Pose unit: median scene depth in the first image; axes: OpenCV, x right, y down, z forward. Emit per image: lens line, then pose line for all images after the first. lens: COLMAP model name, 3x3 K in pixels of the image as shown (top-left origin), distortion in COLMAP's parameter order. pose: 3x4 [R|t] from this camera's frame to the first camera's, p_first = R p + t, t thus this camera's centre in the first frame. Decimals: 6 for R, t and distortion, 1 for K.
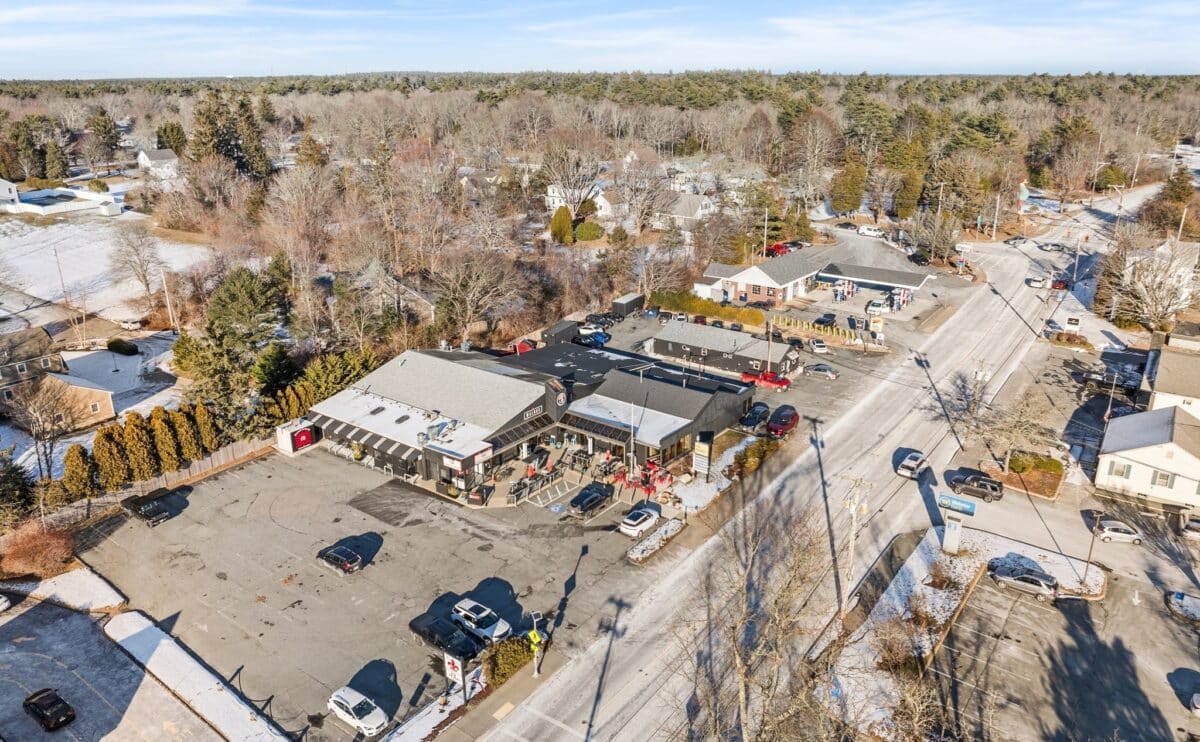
lens RADIAL K [[844.9, 0, 604.8], [0, 844.9, 366.6], [0, 0, 1]] dist [-0.025815, -0.021971]
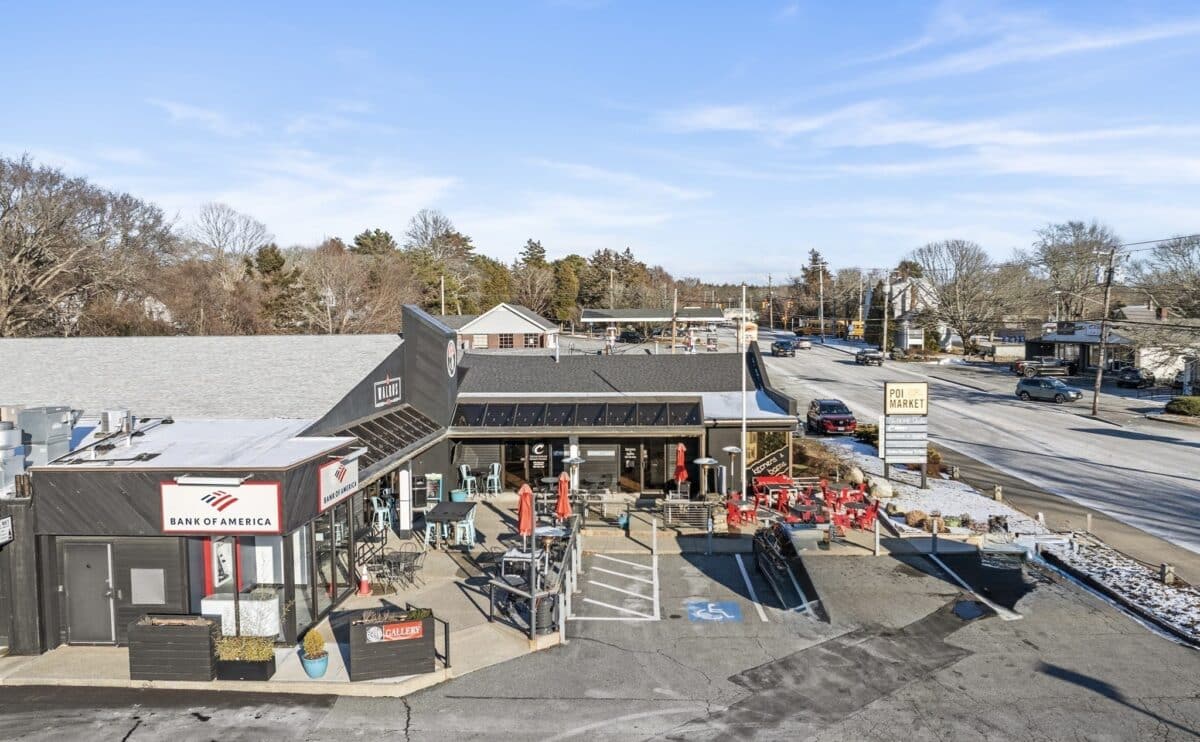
lens RADIAL K [[844.9, 0, 602.2], [0, 844.9, 359.1], [0, 0, 1]] dist [-0.025815, -0.021971]
pose [[0.818104, -0.028890, 0.574344, -0.202416], [0.196794, 0.952502, -0.232405, 0.133987], [-0.540350, 0.303159, 0.784931, 0.720439]]
